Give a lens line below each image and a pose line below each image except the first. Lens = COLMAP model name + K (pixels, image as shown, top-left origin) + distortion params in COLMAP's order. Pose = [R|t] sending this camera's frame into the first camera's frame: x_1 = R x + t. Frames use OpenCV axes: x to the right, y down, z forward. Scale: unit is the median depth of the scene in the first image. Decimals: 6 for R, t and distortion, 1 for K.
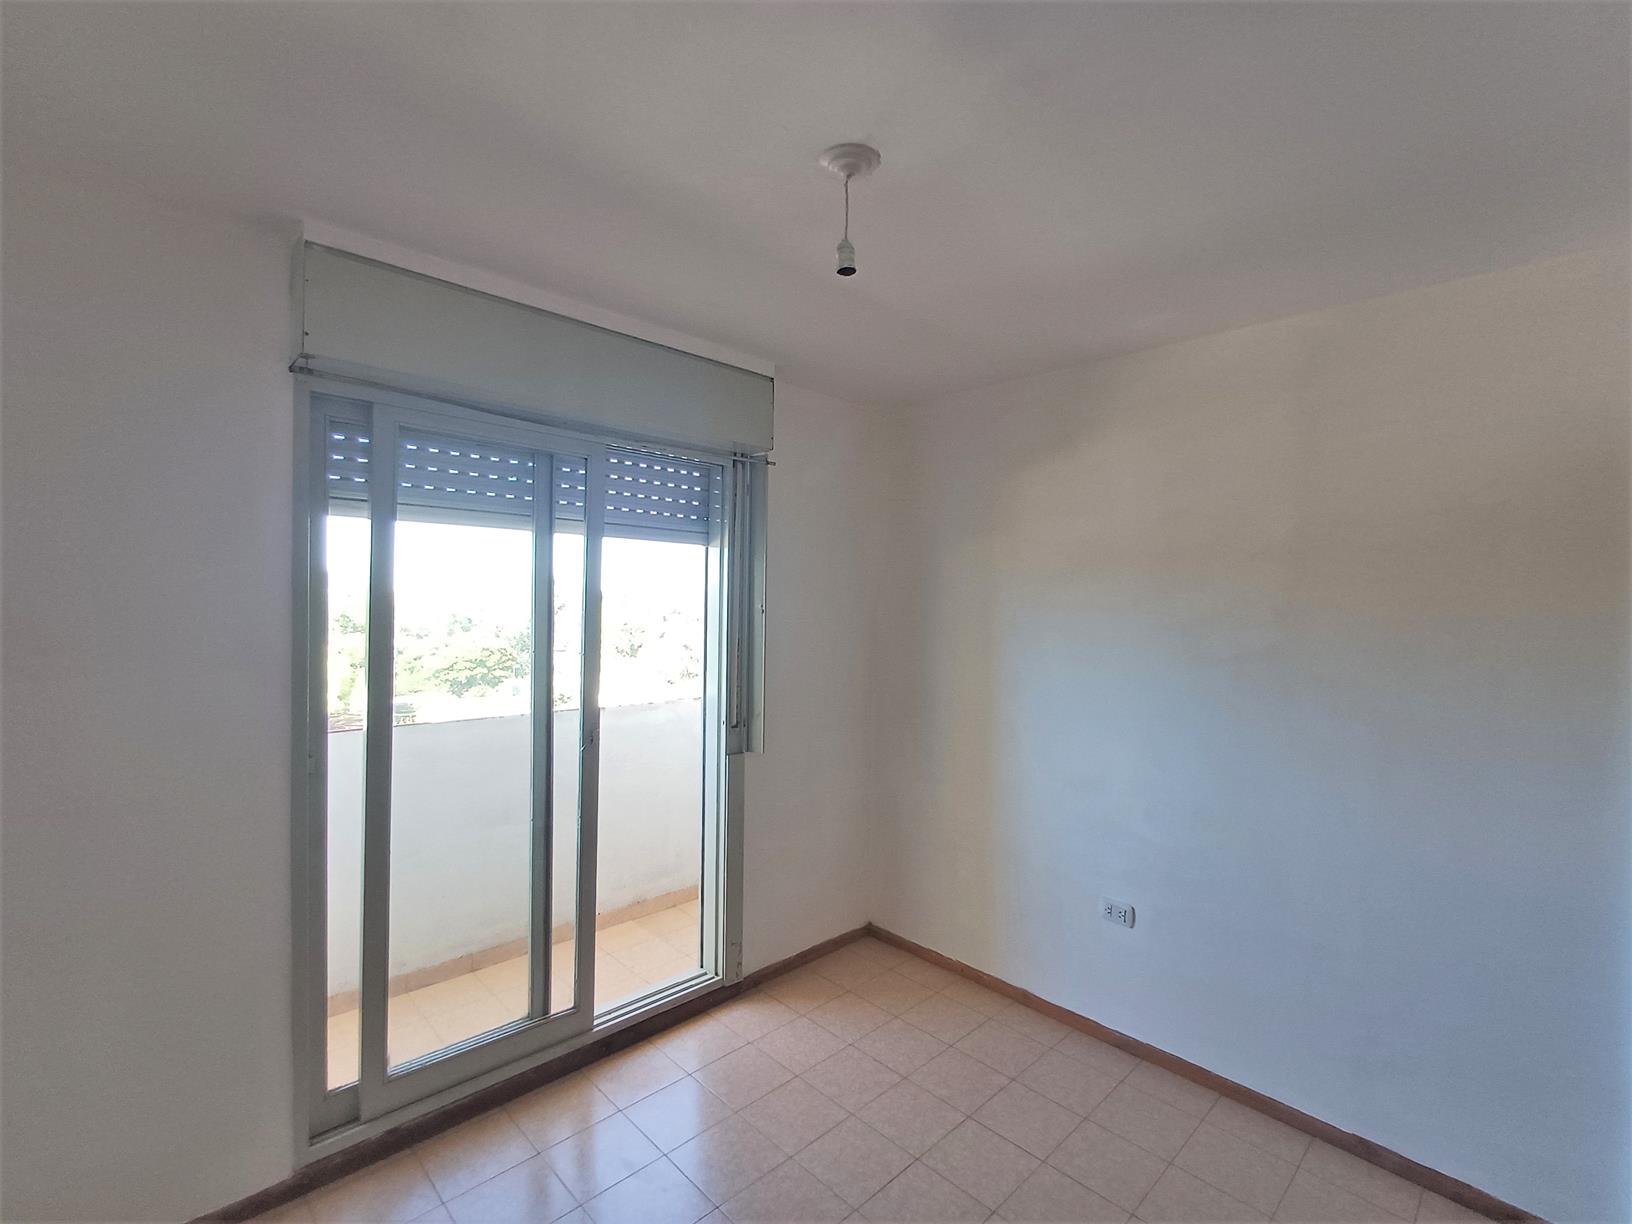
lens RADIAL K [[743.2, 0, 833.4], [0, 743.2, 623.5], [0, 0, 1]] dist [0.008000, 0.000223]
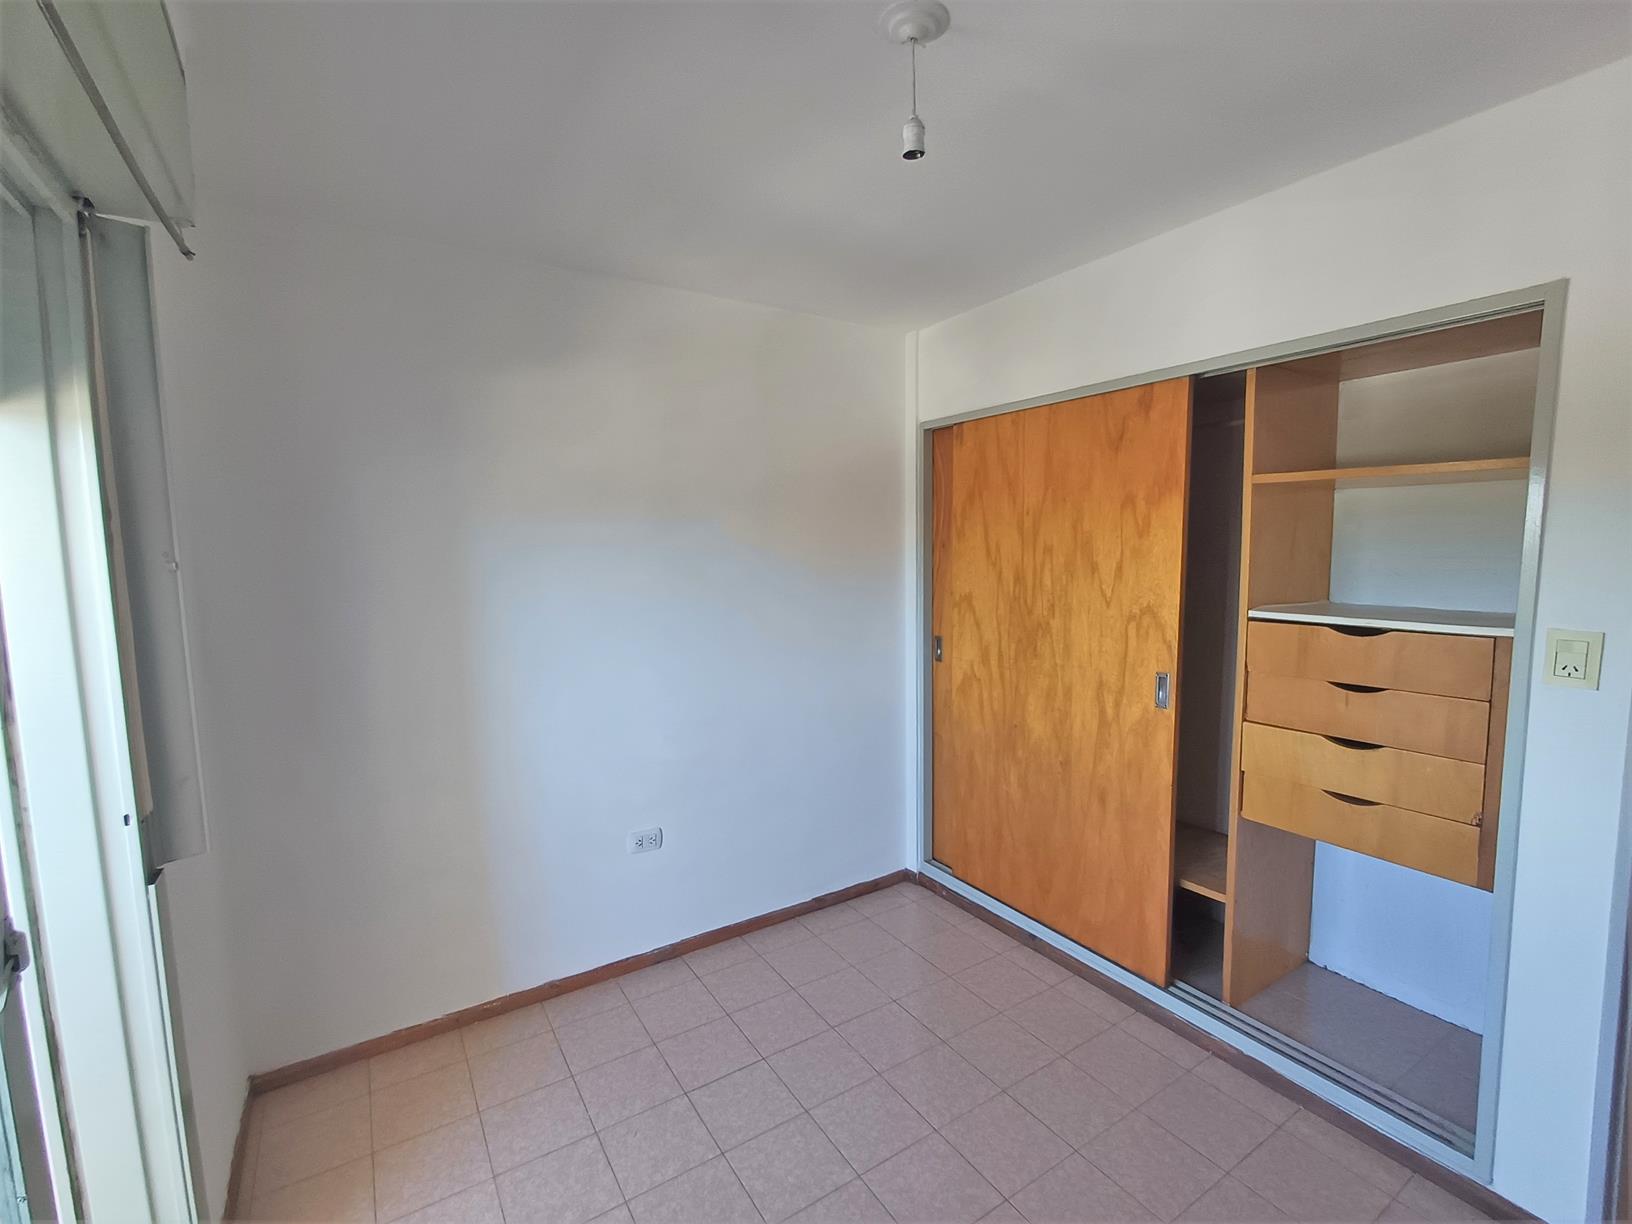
lens RADIAL K [[743.2, 0, 833.4], [0, 743.2, 623.5], [0, 0, 1]] dist [0.008000, 0.000223]
pose [[0.209439, -0.128378, 0.969358, -0.525011], [0.050822, 0.991433, 0.120321, -0.018184], [-0.976500, 0.024064, 0.214169, 0.528243]]
